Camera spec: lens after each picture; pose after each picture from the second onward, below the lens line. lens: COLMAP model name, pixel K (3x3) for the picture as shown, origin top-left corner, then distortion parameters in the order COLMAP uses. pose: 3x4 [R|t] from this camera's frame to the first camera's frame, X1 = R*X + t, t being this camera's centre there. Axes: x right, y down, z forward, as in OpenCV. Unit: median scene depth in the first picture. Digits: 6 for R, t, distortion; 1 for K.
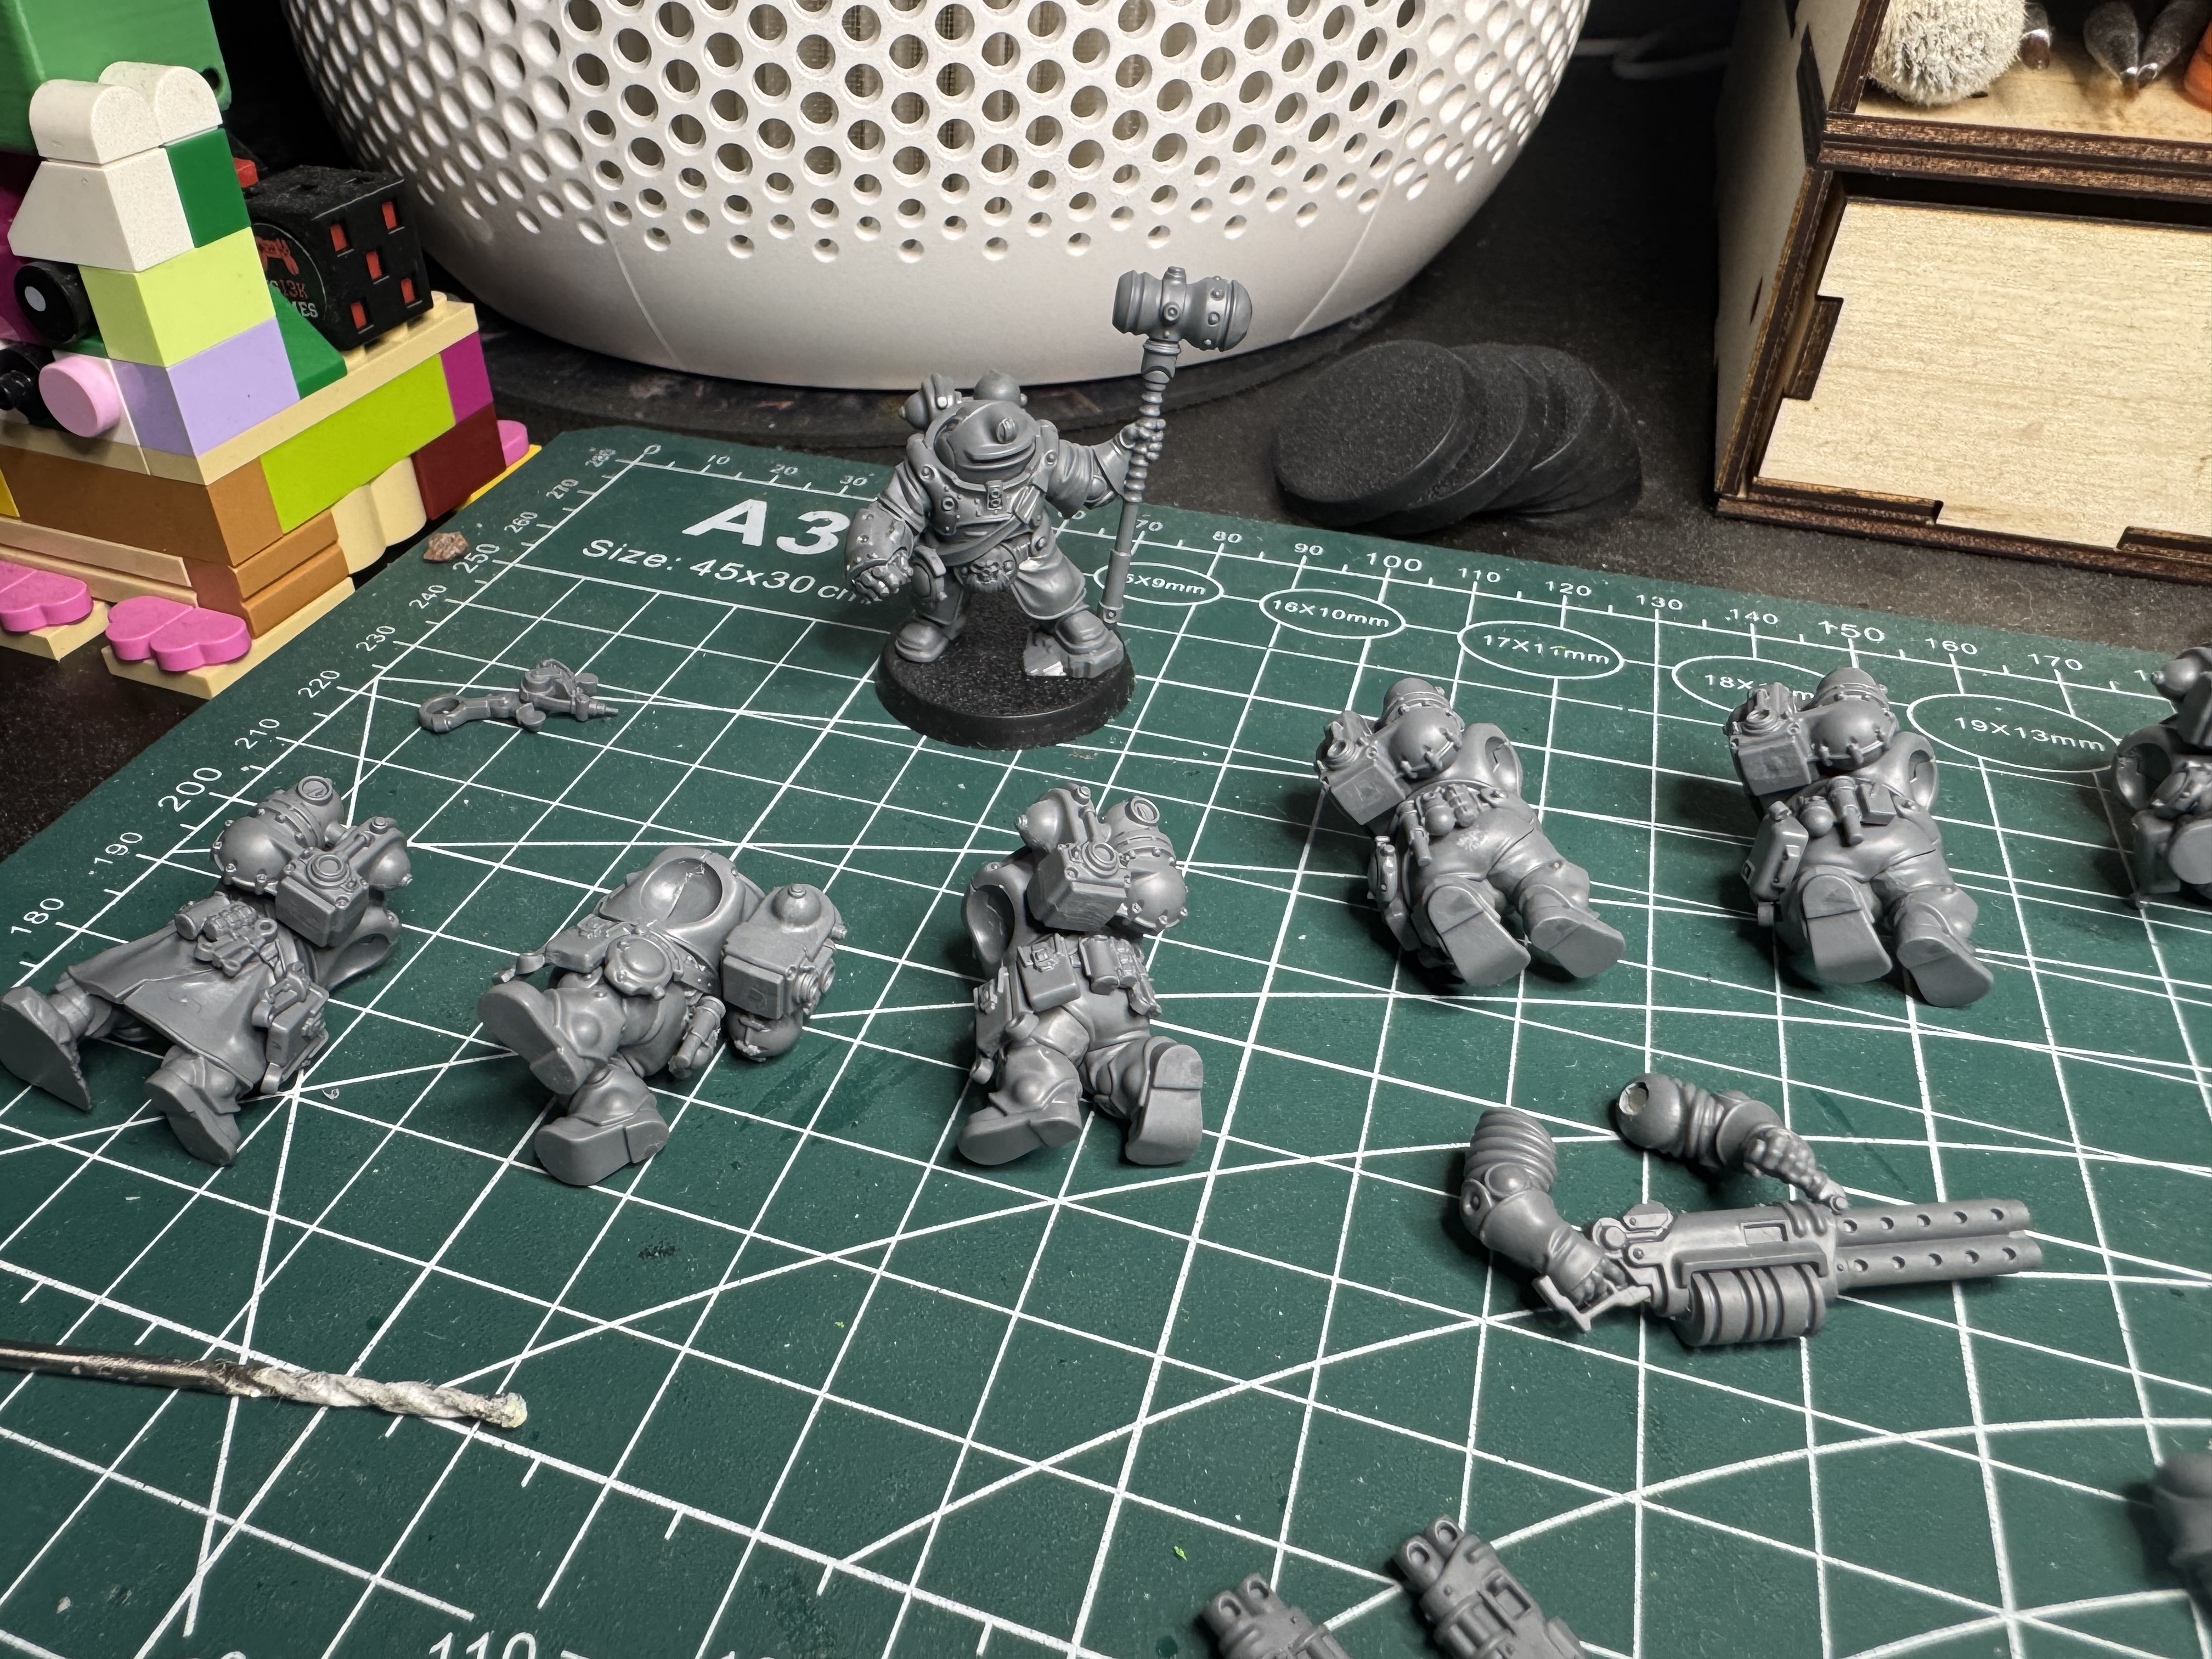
lens RADIAL K [[1583.2, 0, 936.5], [0, 1583.2, 827.5], [0, 0, 1]] dist [-0.002553, -0.000075]
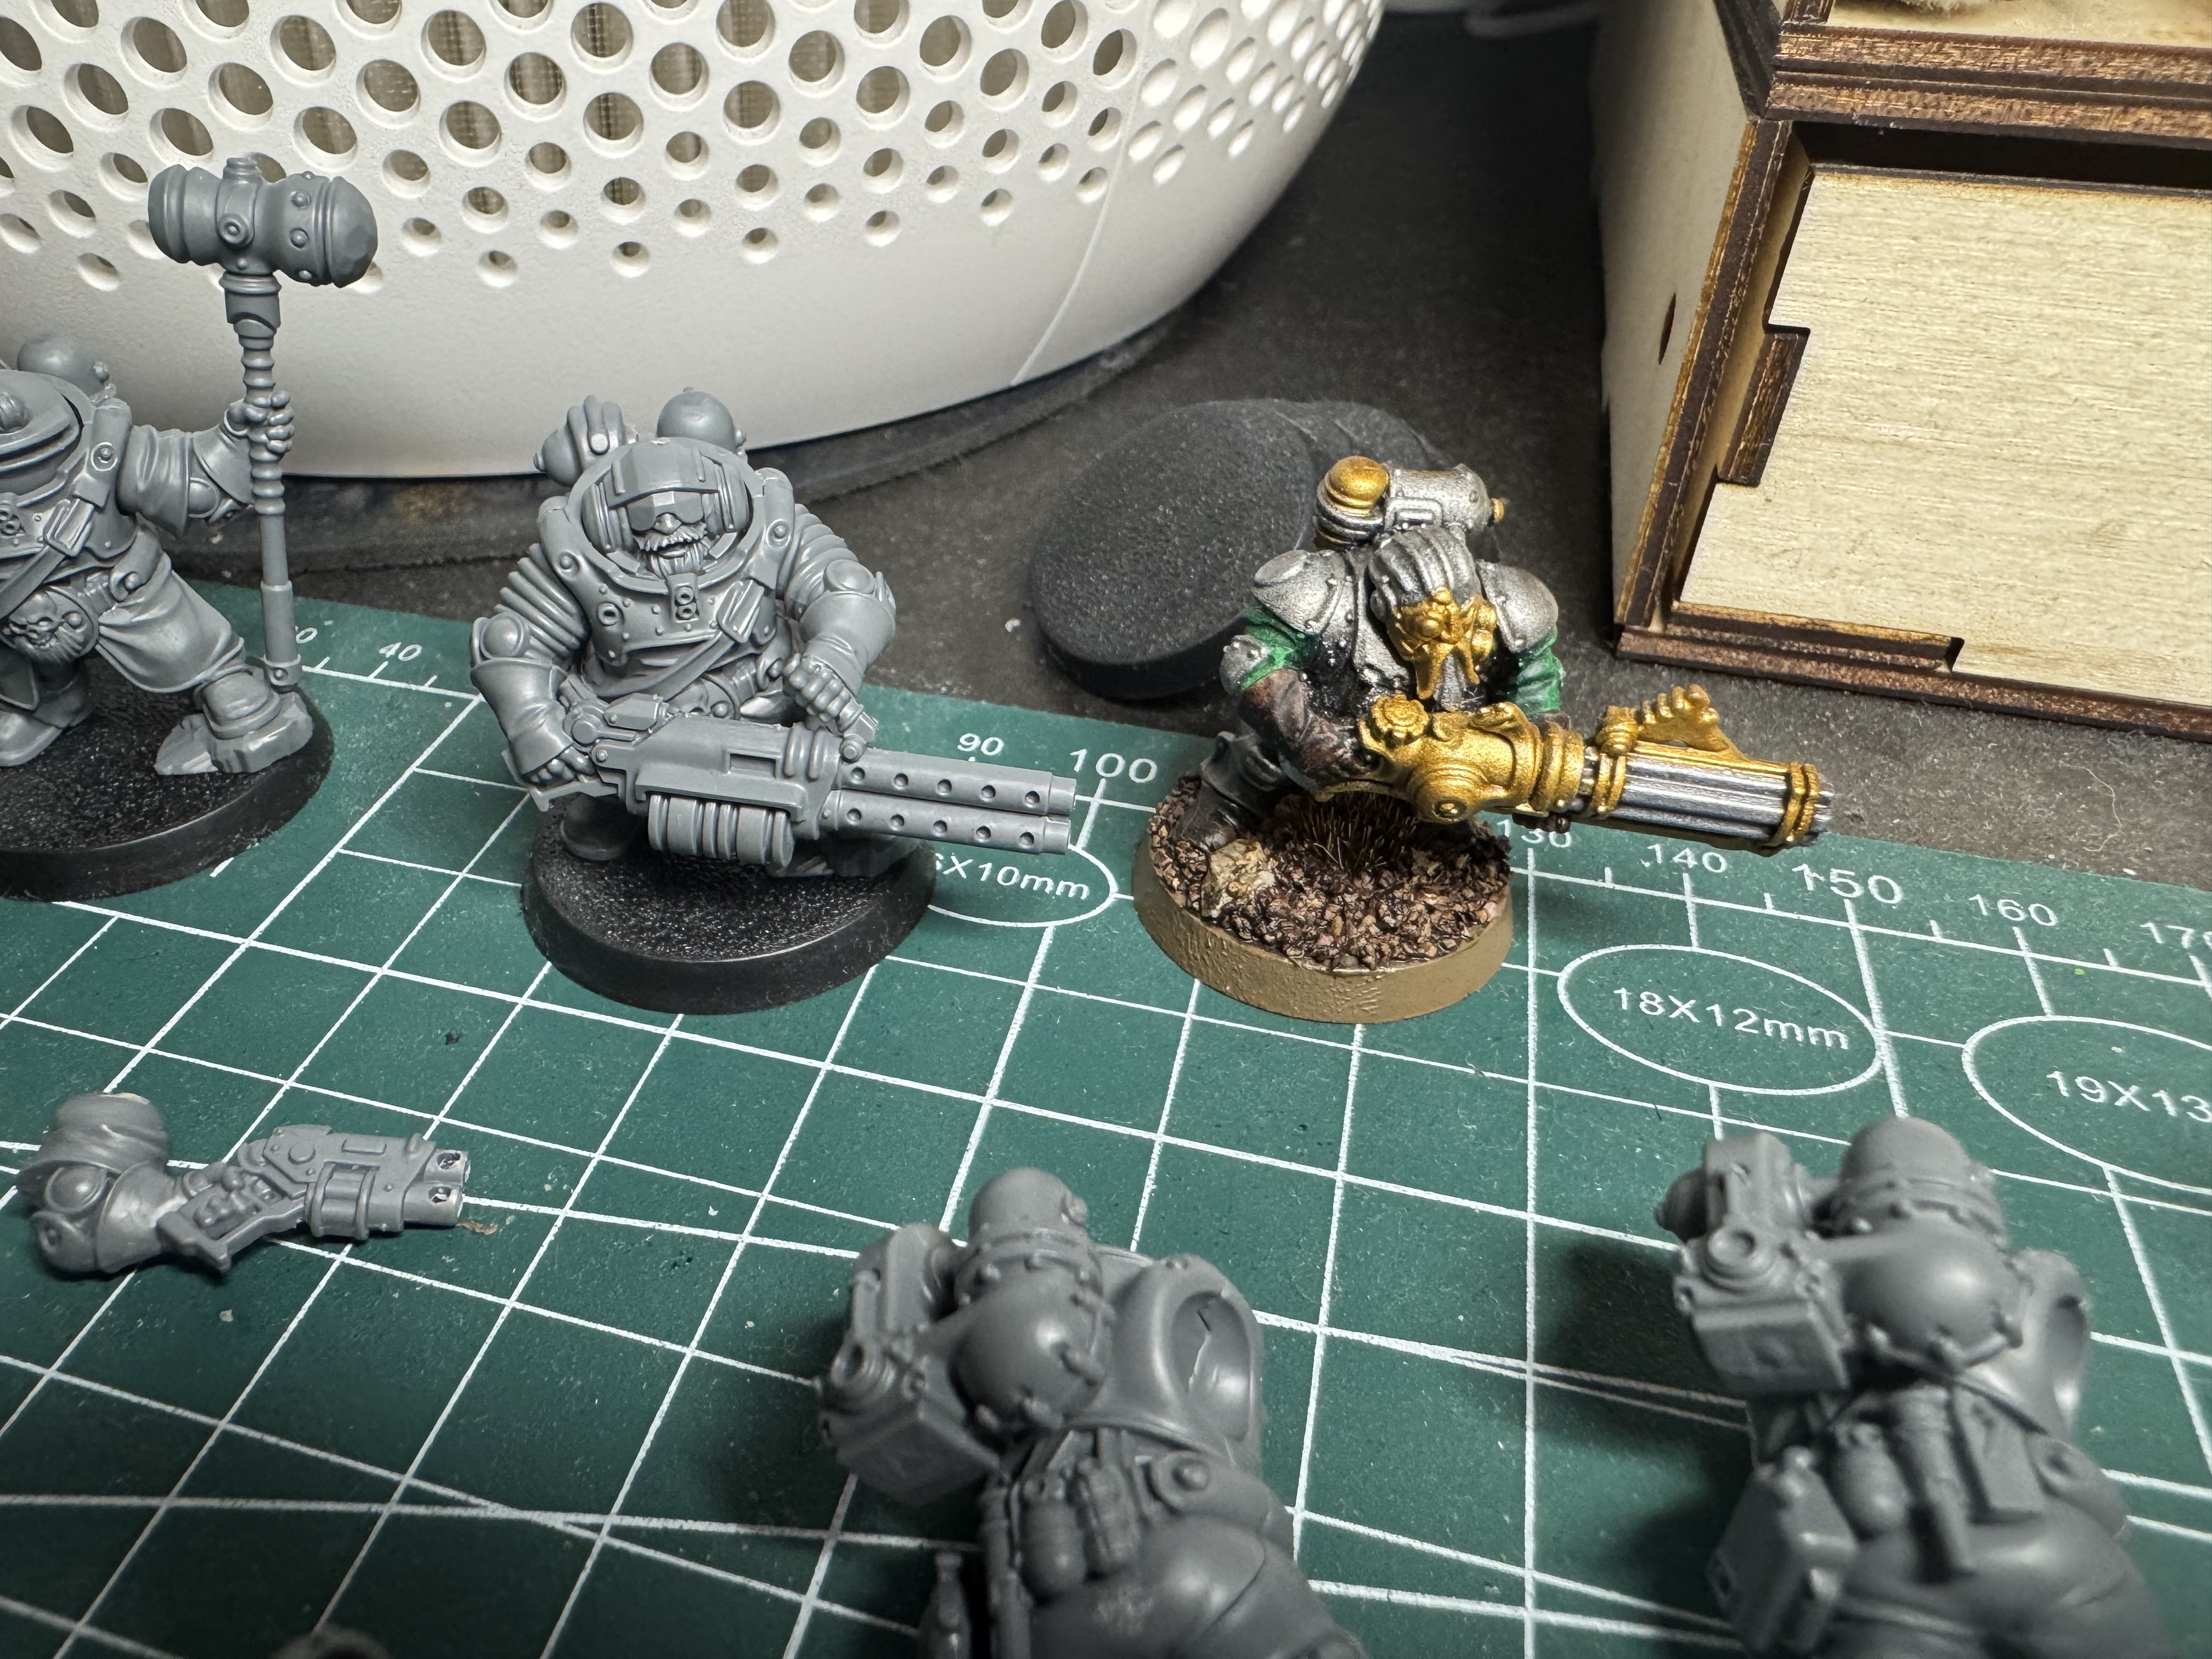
lens RADIAL K [[1557.1, 0, 924.3], [0, 1557.1, 816.5], [0, 0, 1]] dist [-0.009925, 0.003926]
pose [[0.998541, -0.033475, 0.042370, 0.189951], [0.033487, 0.999439, 0.000439, -0.151549], [-0.042361, 0.000981, 0.999102, 0.397089]]
